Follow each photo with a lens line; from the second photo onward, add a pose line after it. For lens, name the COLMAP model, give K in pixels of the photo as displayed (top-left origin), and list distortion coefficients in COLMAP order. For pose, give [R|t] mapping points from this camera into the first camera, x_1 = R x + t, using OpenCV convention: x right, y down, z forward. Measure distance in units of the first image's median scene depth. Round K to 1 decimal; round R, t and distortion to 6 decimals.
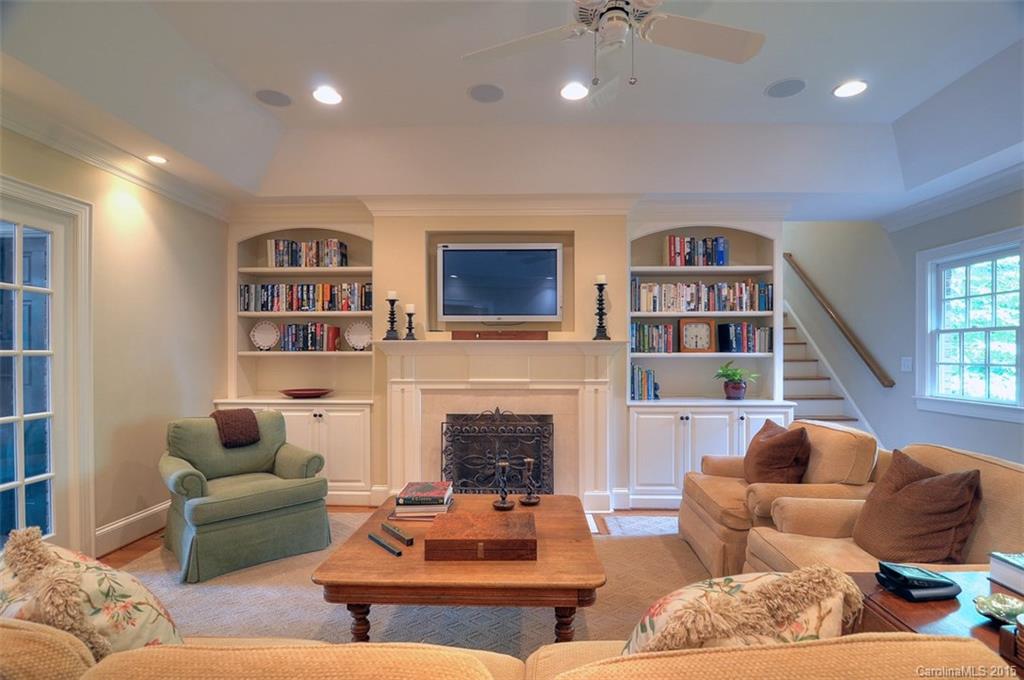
lens RADIAL K [[492.6, 0, 517.3], [0, 492.6, 354.8], [0, 0, 1]] dist [-0.002088, -0.013576]
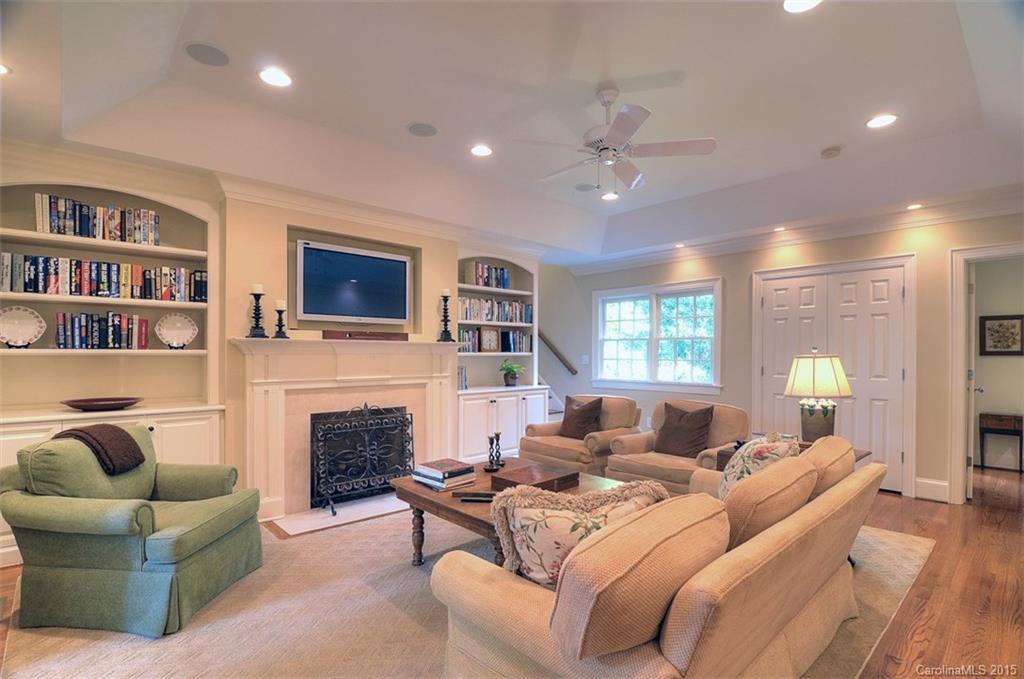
lens RADIAL K [[489.3, 0, 509.6], [0, 489.3, 353.9], [0, 0, 1]] dist [-0.001182, -0.014368]
pose [[0.717930, 0.000296, 0.696115, -0.522284], [-0.000097, 1.000000, -0.000325, 0.000133], [-0.696115, 0.000166, 0.717930, 0.016848]]
